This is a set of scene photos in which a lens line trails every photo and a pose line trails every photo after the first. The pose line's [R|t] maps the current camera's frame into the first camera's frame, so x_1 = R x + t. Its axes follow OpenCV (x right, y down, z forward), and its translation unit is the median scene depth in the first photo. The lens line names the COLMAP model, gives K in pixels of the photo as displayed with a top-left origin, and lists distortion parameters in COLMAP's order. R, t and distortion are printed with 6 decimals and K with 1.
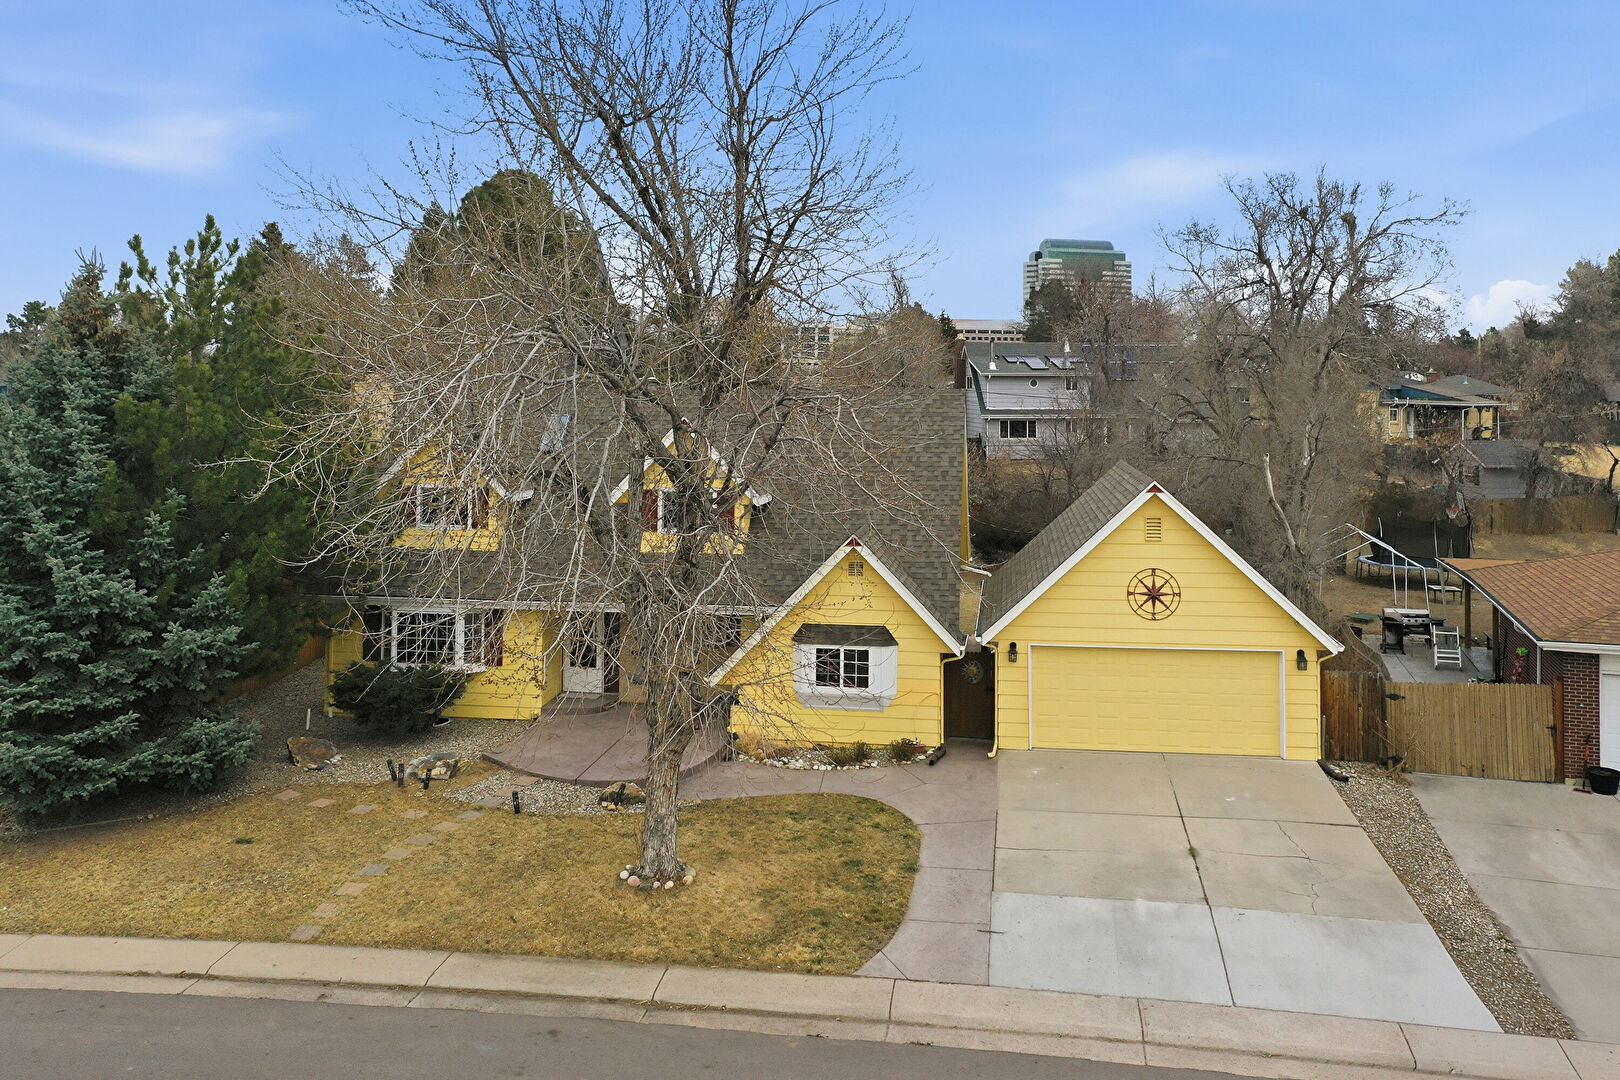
lens RADIAL K [[1342.1, 0, 803.7], [0, 1342.1, 376.0], [0, 0, 1]] dist [-0.005730, 0.001834]
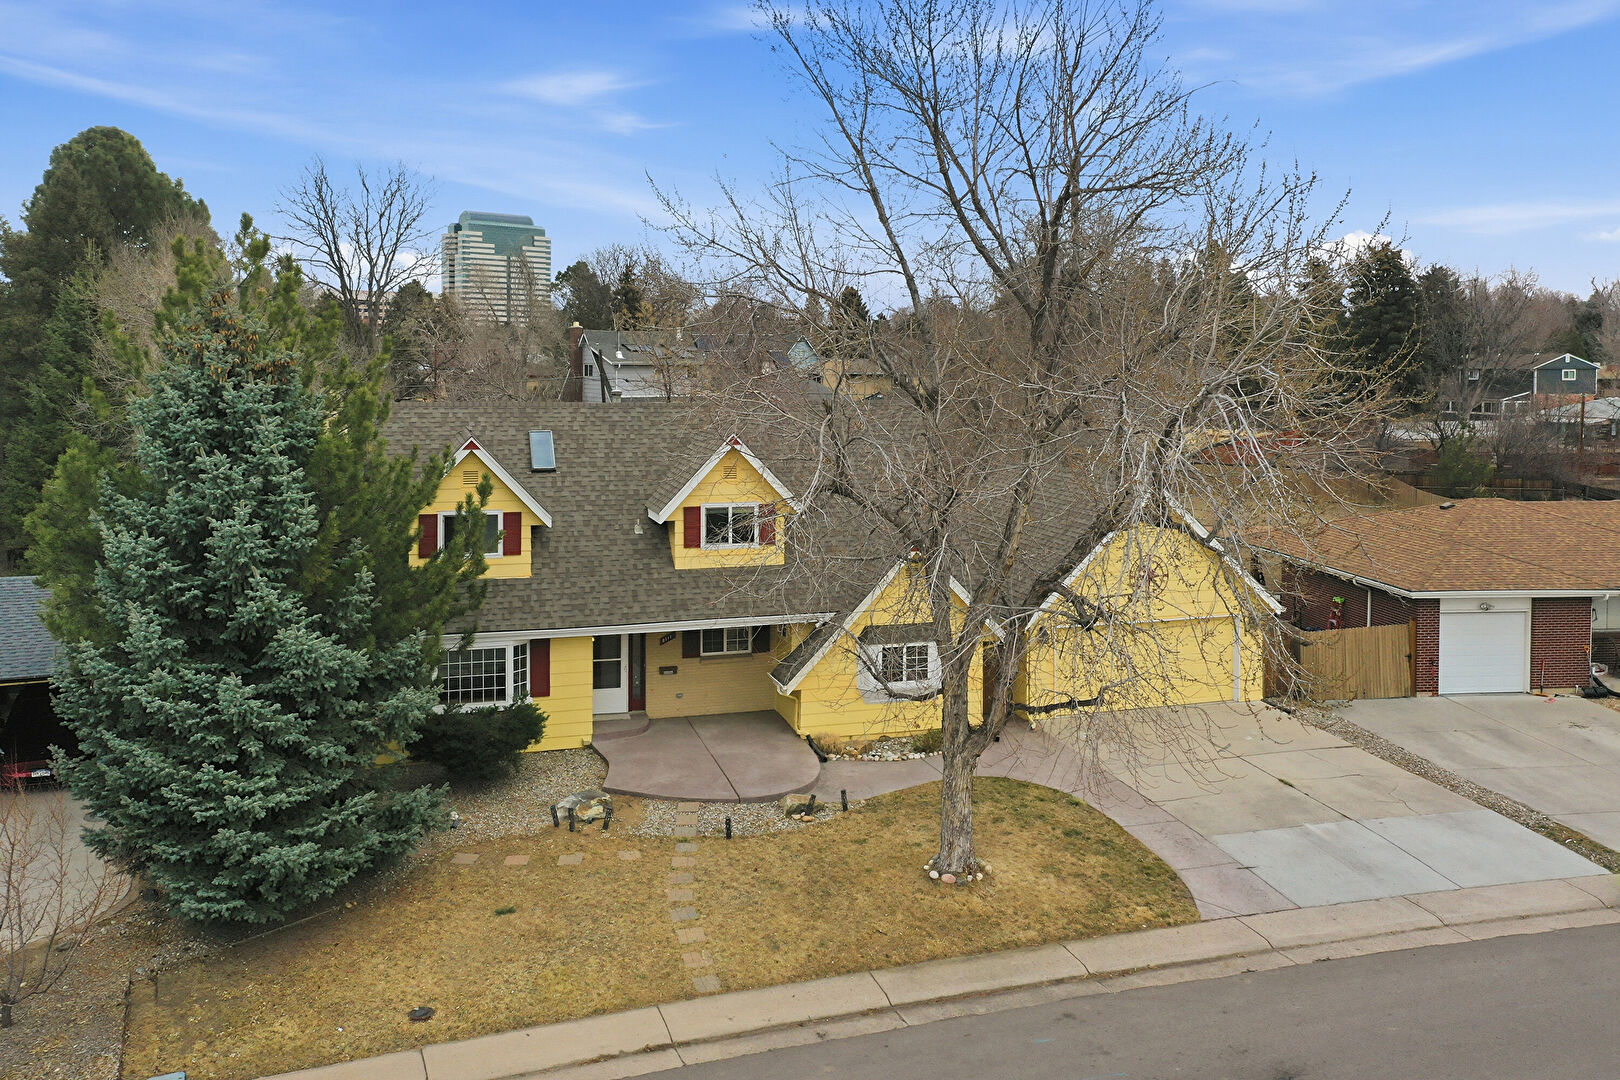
lens RADIAL K [[1328.5, 0, 813.3], [0, 1328.5, 420.0], [0, 0, 1]] dist [-0.005270, -0.003441]
pose [[0.901968, -0.019164, 0.431378, -0.613795], [-0.003906, 0.998612, 0.052531, -0.043411], [-0.431786, -0.049066, 0.900641, 0.092230]]
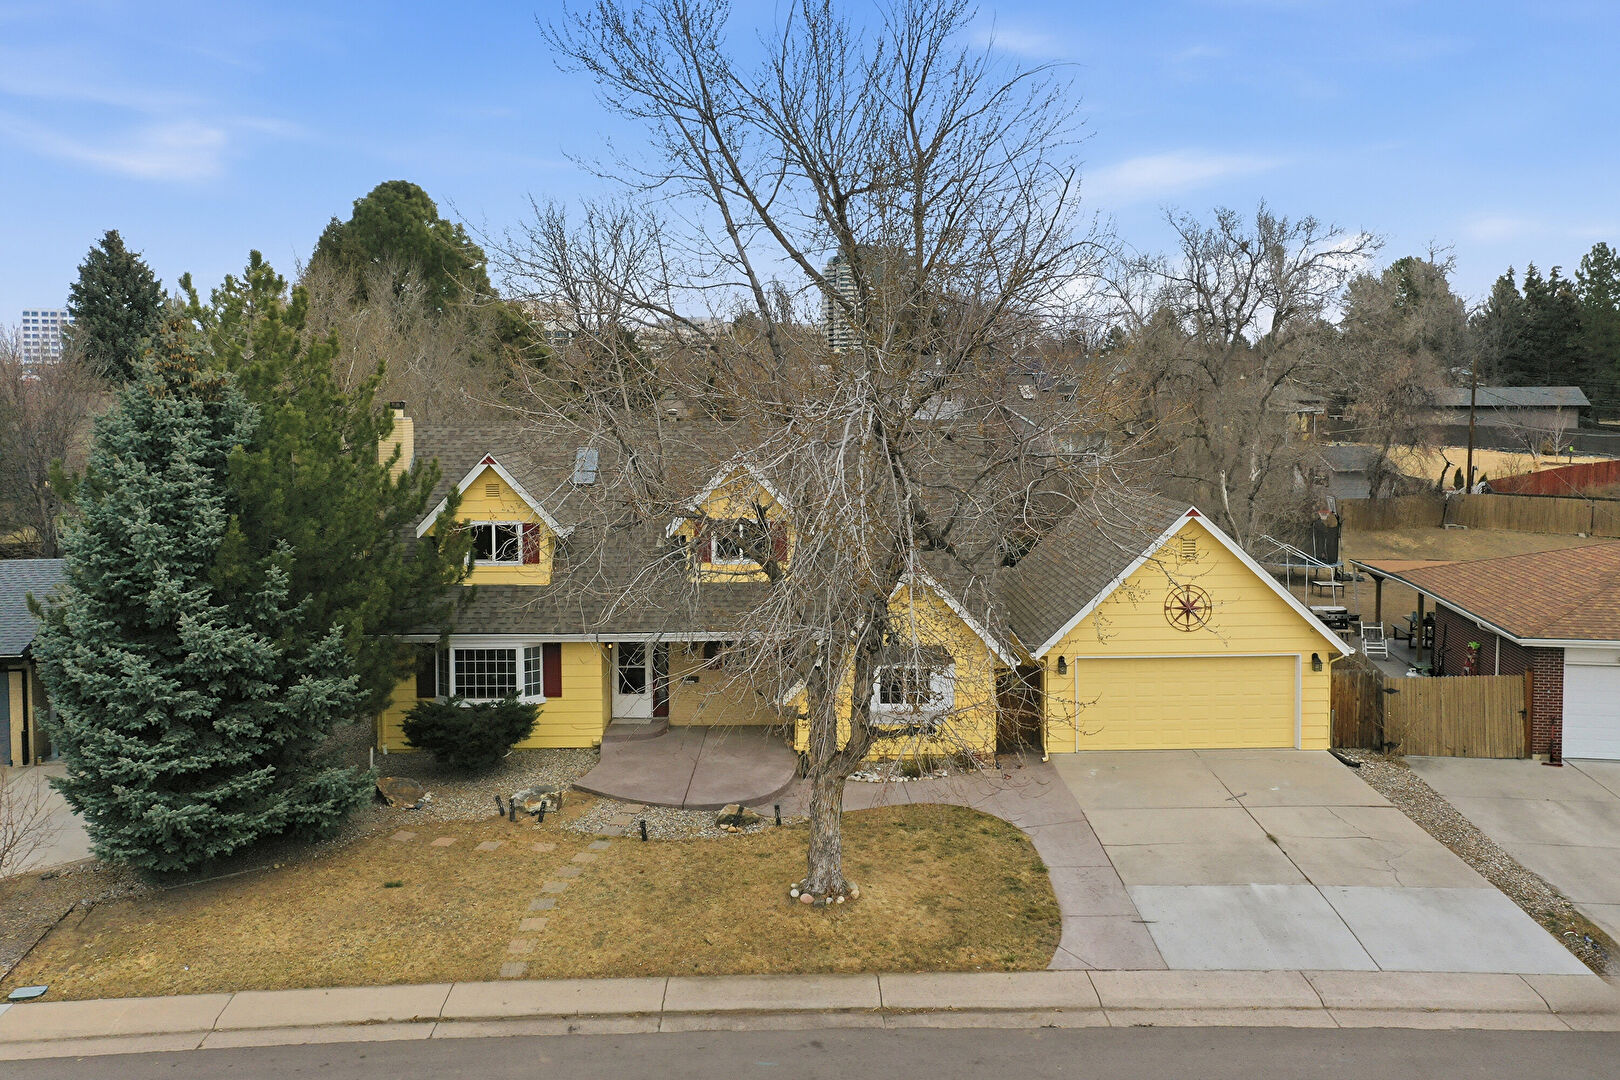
lens RADIAL K [[1317.4, 0, 808.5], [0, 1317.4, 478.6], [0, 0, 1]] dist [-0.005487, -0.001766]
pose [[0.987711, -0.018840, 0.155152, -0.254711], [0.006965, 0.997028, 0.076728, -0.033994], [-0.156136, -0.074704, 0.984906, -0.008102]]
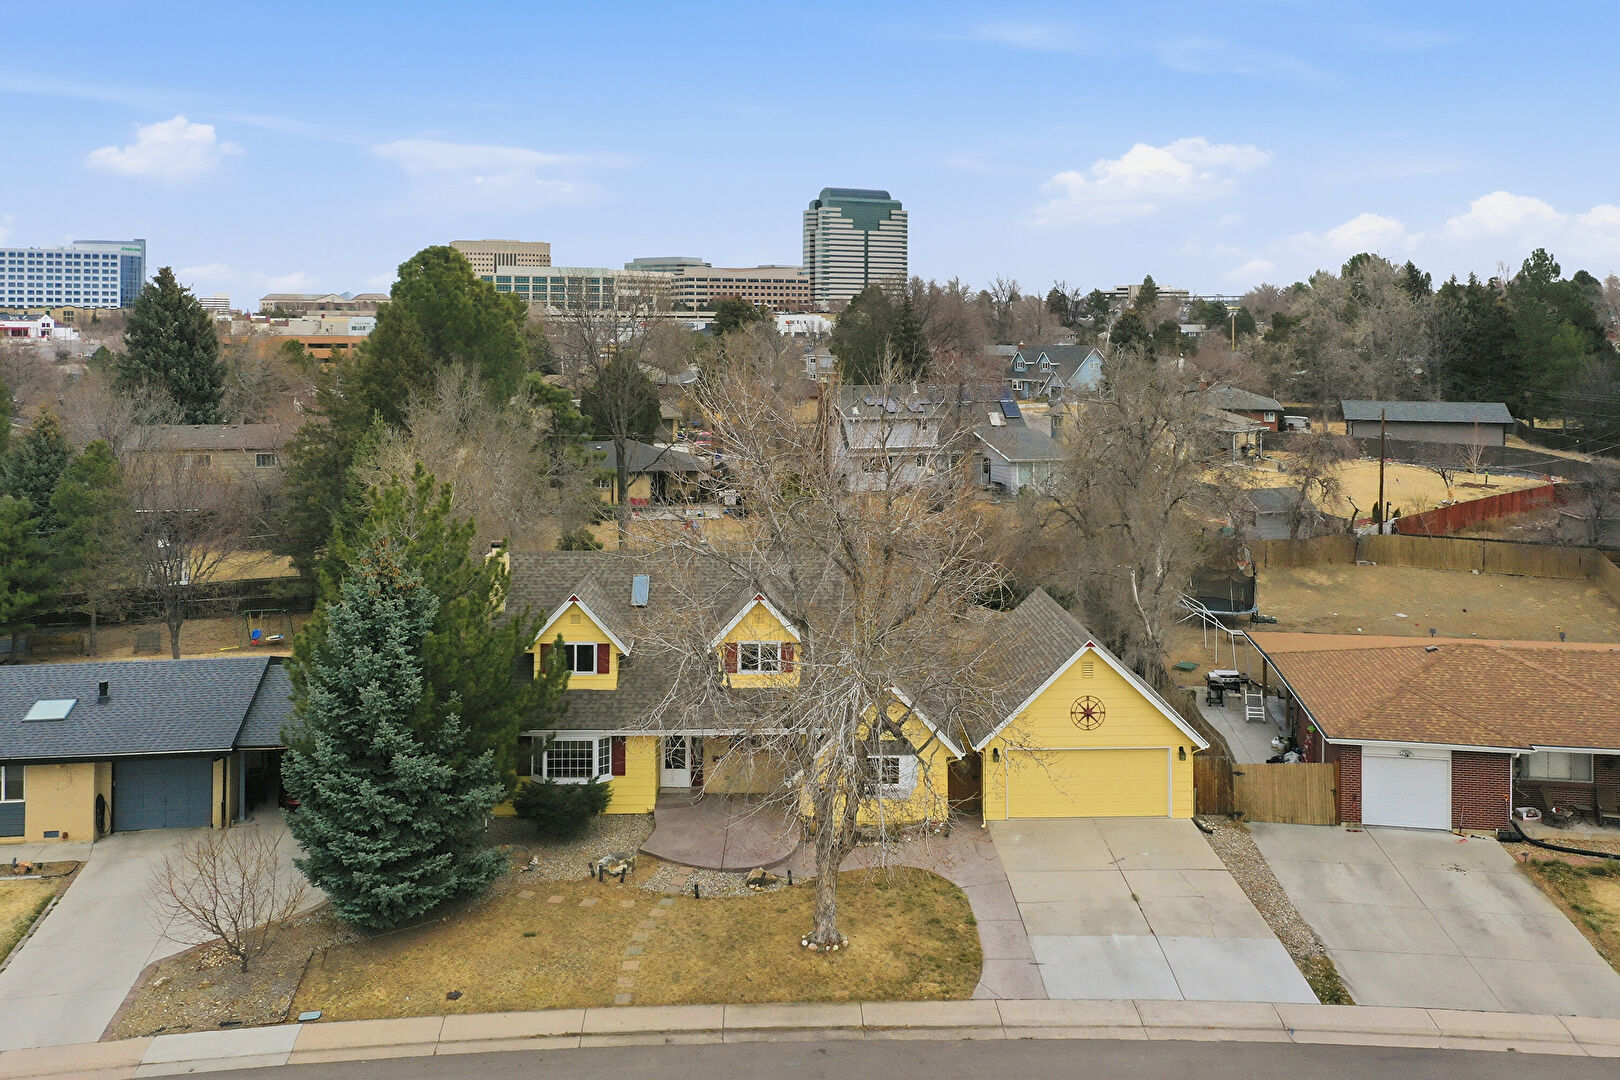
lens RADIAL K [[1357.9, 0, 808.6], [0, 1357.9, 335.1], [0, 0, 1]] dist [-0.008013, 0.006254]
pose [[0.985323, -0.002857, 0.170675, -0.366414], [0.000092, 0.999869, 0.016206, -0.341755], [-0.170699, -0.015952, 0.985194, -0.523161]]
